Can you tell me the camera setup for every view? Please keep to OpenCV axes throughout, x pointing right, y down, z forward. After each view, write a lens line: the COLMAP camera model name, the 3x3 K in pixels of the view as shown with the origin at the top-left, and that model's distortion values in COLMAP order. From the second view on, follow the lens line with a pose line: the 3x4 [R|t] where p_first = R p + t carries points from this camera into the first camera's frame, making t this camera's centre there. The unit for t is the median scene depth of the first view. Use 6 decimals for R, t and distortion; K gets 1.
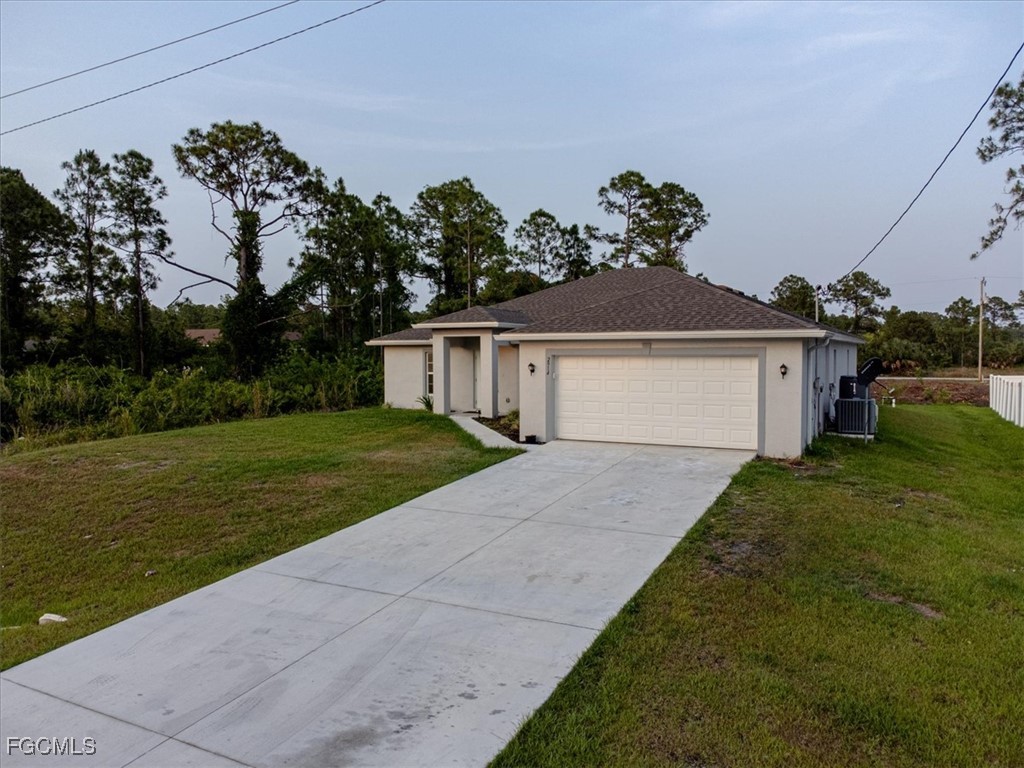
lens RADIAL K [[763.5, 0, 512.0], [0, 763.5, 384.0], [0, 0, 1]] dist [0.001864, -0.001928]
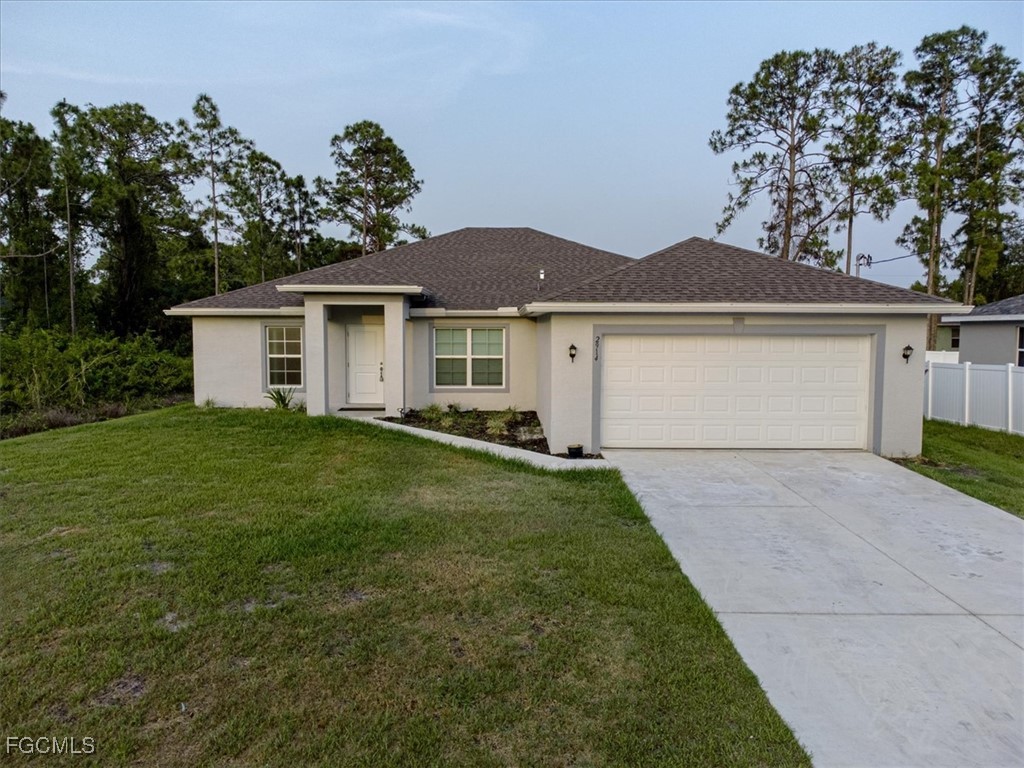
lens RADIAL K [[763.5, 0, 512.0], [0, 763.5, 384.0], [0, 0, 1]] dist [0.001864, -0.001928]
pose [[0.879406, -0.028322, 0.475229, -0.246270], [0.012408, 0.999253, 0.036592, -0.011625], [-0.475910, -0.026283, 0.879101, 0.277732]]
